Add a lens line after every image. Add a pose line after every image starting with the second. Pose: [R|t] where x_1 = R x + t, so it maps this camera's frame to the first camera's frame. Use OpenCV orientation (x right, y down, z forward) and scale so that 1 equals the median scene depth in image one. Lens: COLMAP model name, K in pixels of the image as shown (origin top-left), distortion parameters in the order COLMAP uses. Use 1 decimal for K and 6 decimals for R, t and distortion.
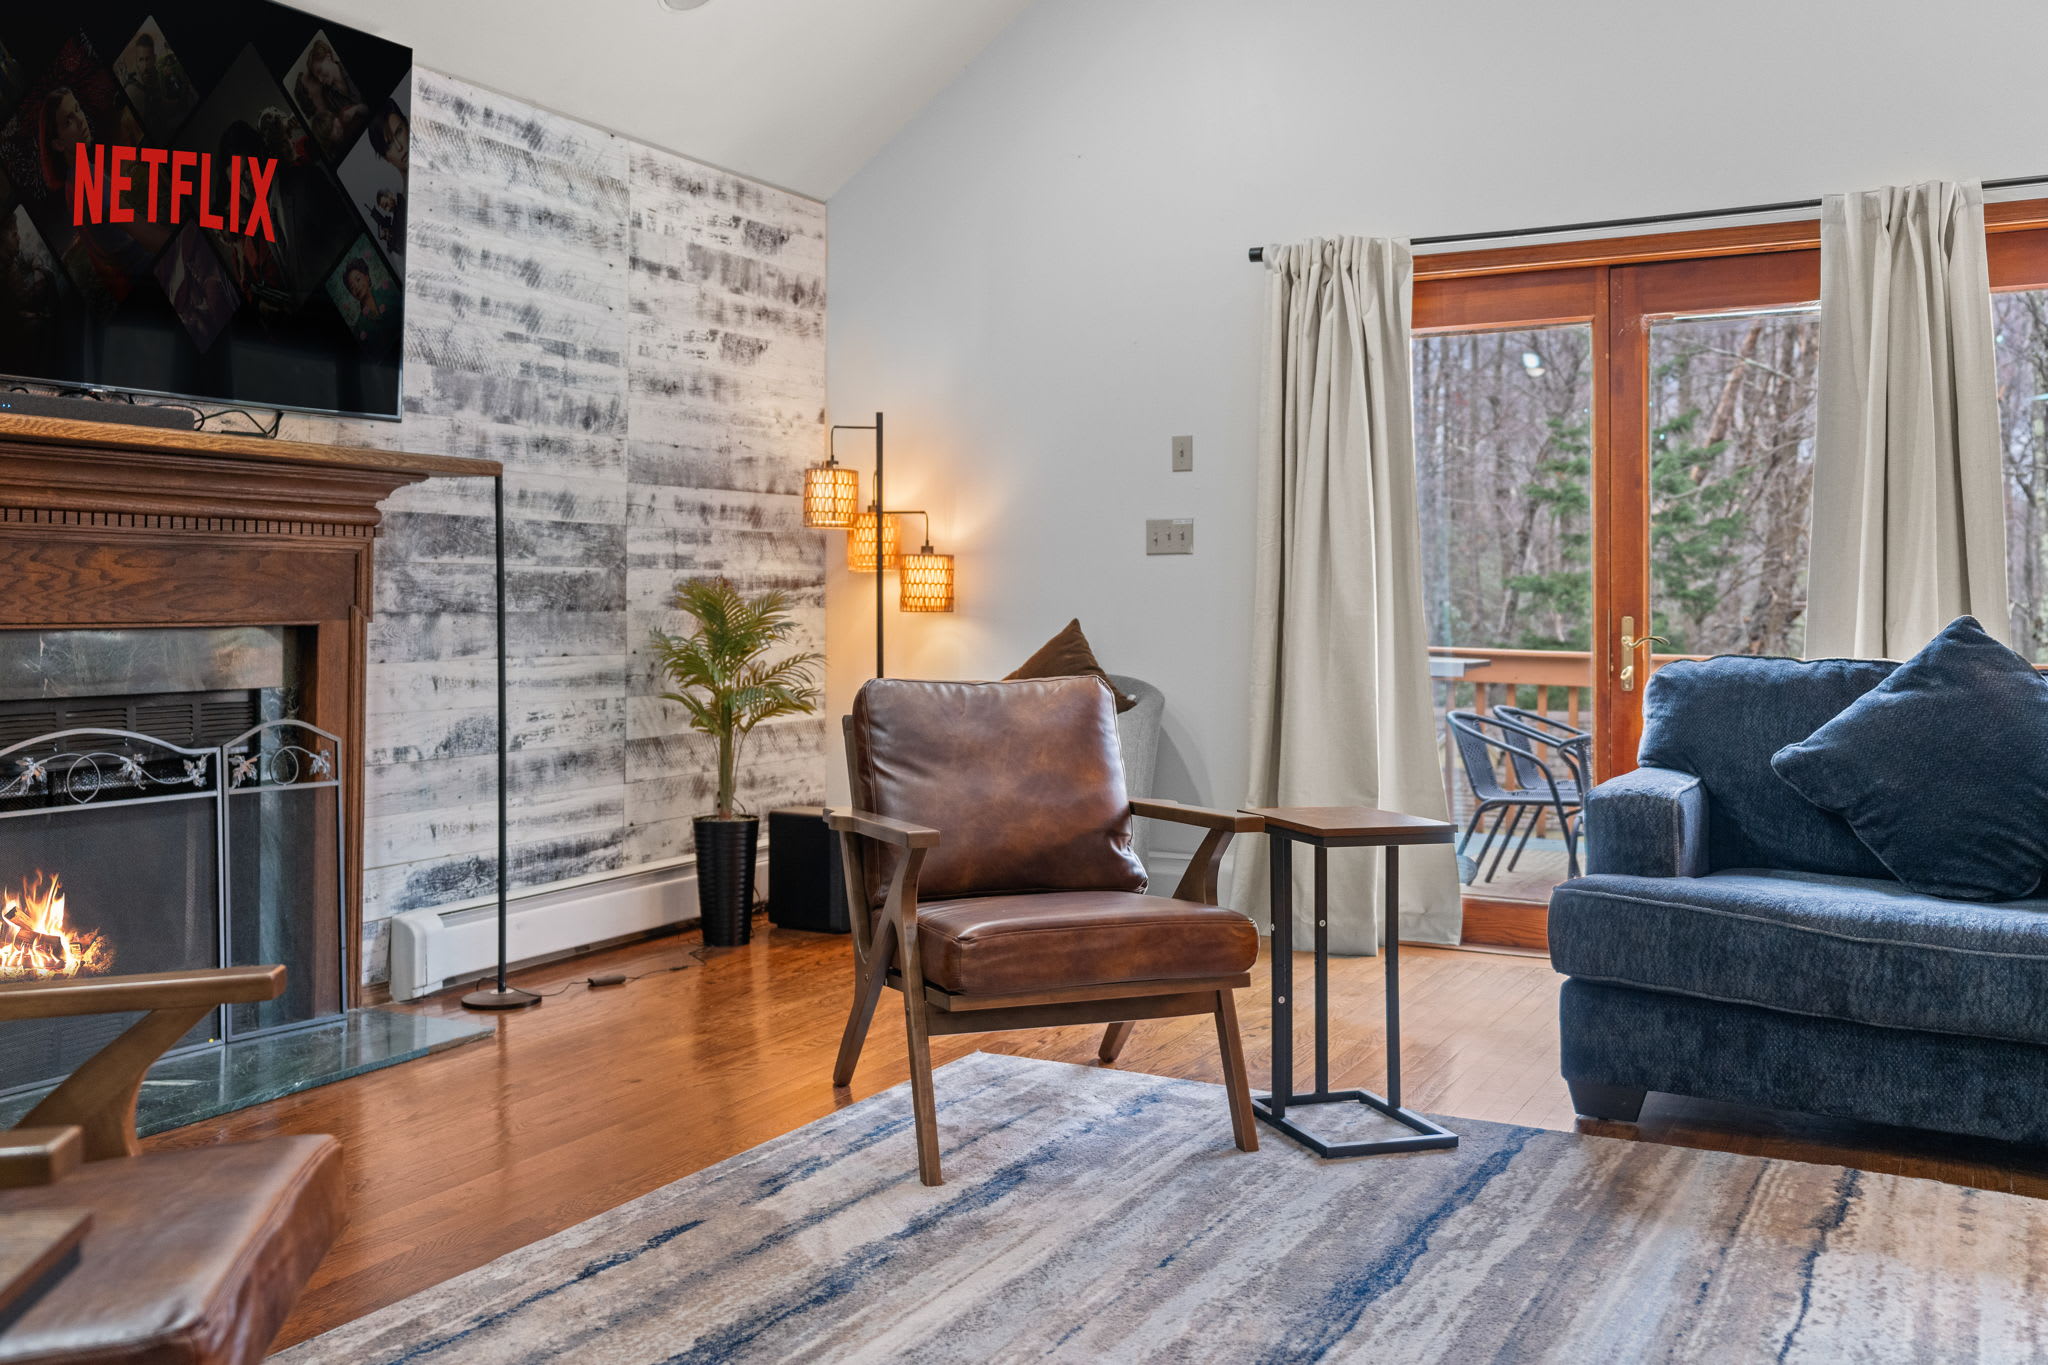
lens RADIAL K [[1787.9, 0, 1016.0], [0, 1787.9, 674.2], [0, 0, 1]] dist [0.037793, 0.013397]
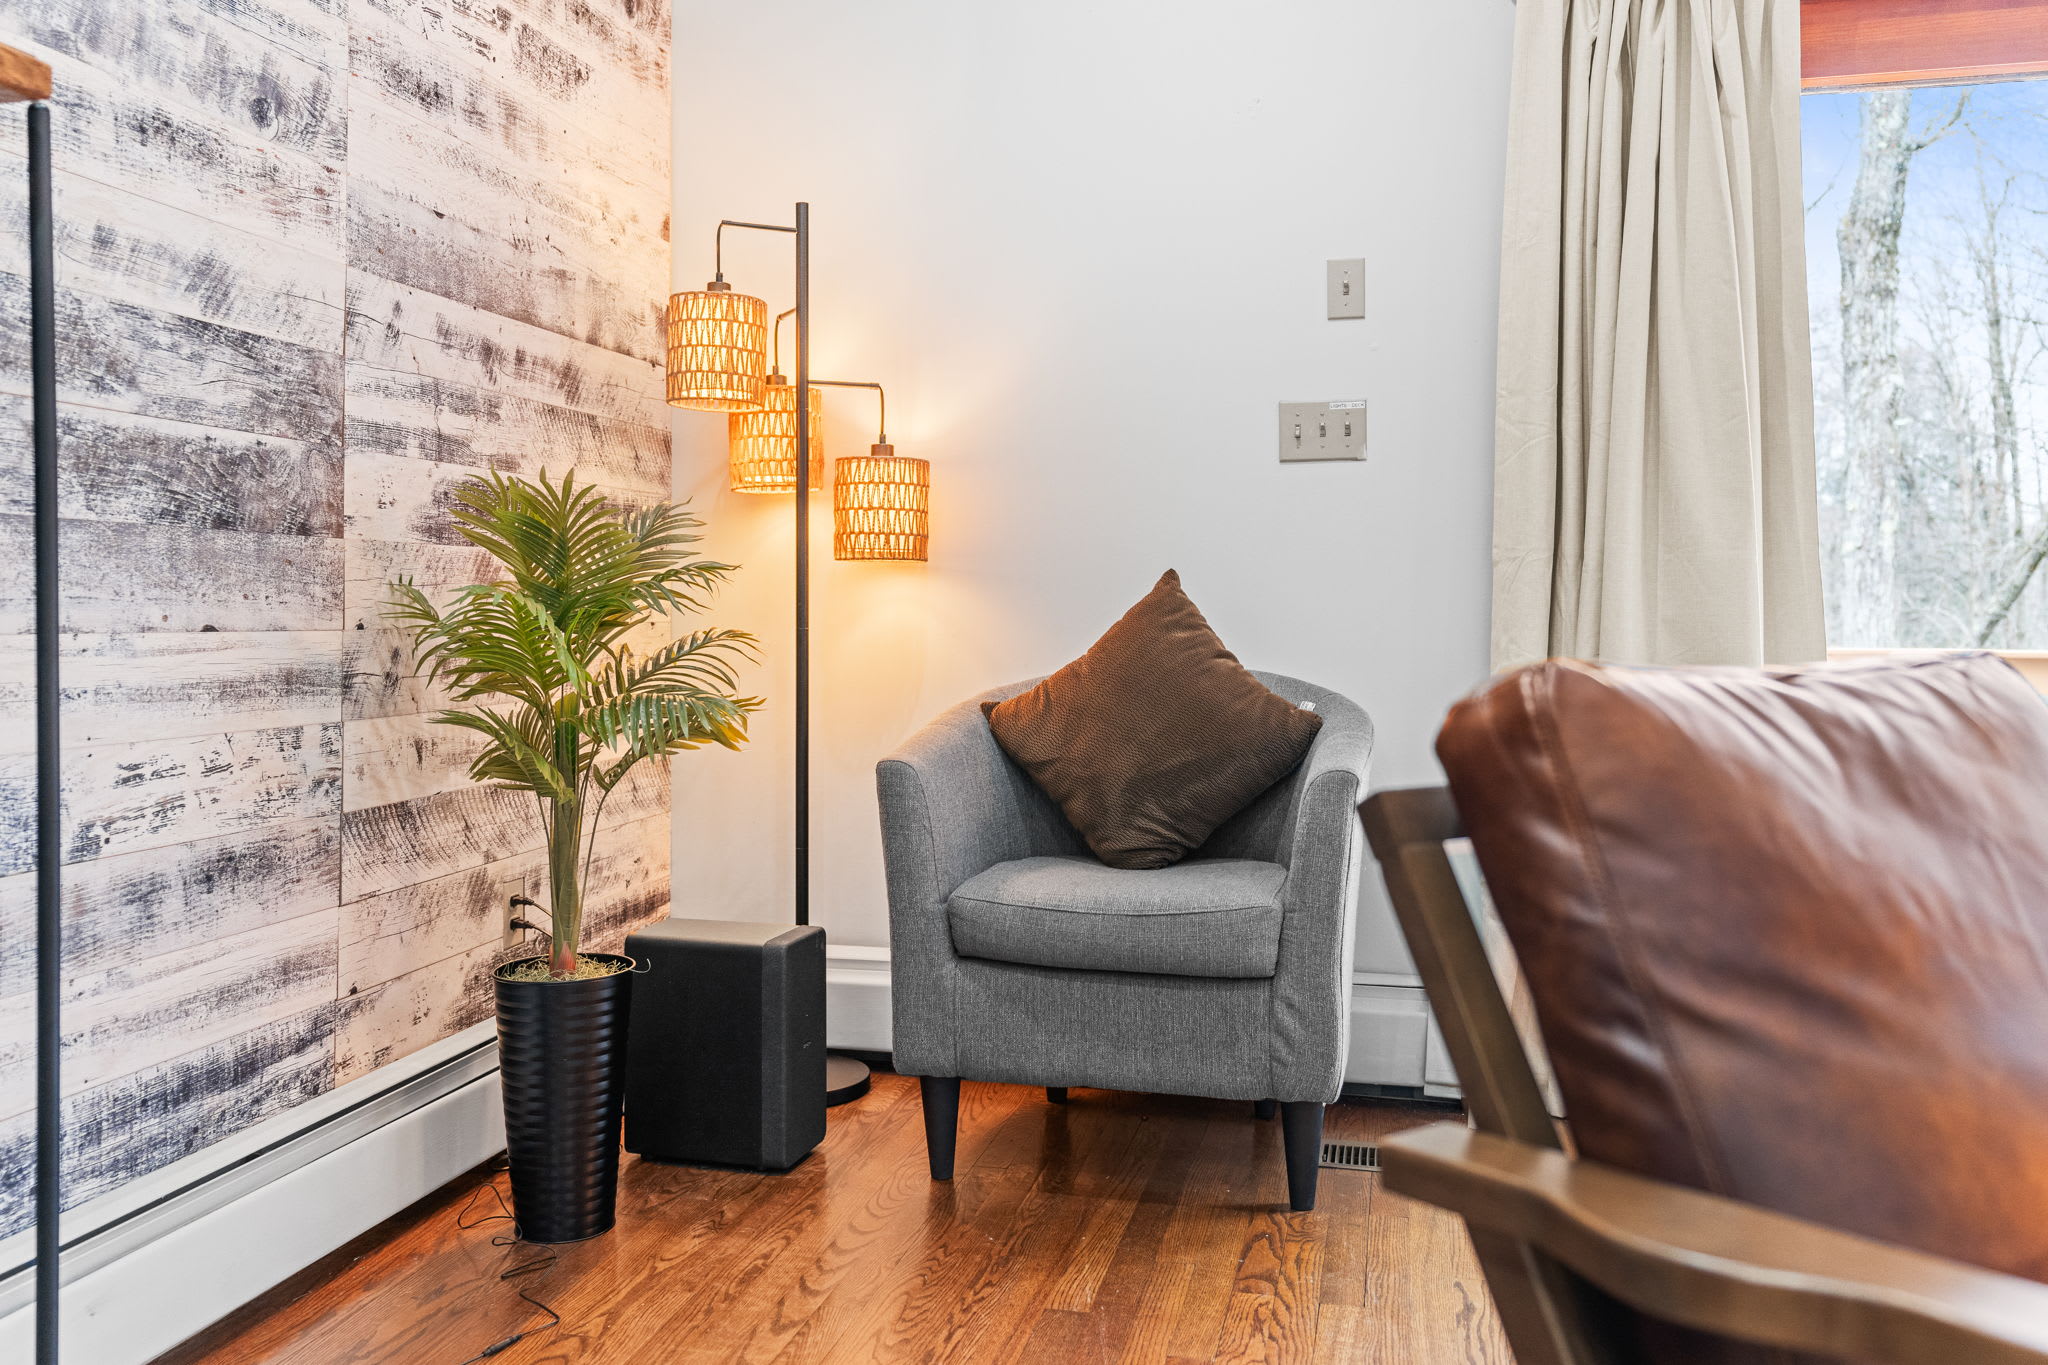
lens RADIAL K [[1492.6, 0, 933.5], [0, 1492.6, 649.6], [0, 0, 1]] dist [0.004559, 0.005786]
pose [[0.967998, -0.004765, 0.250914, -0.166965], [0.009792, 0.999775, -0.018791, 0.002834], [-0.250769, 0.020646, 0.967827, 0.585051]]
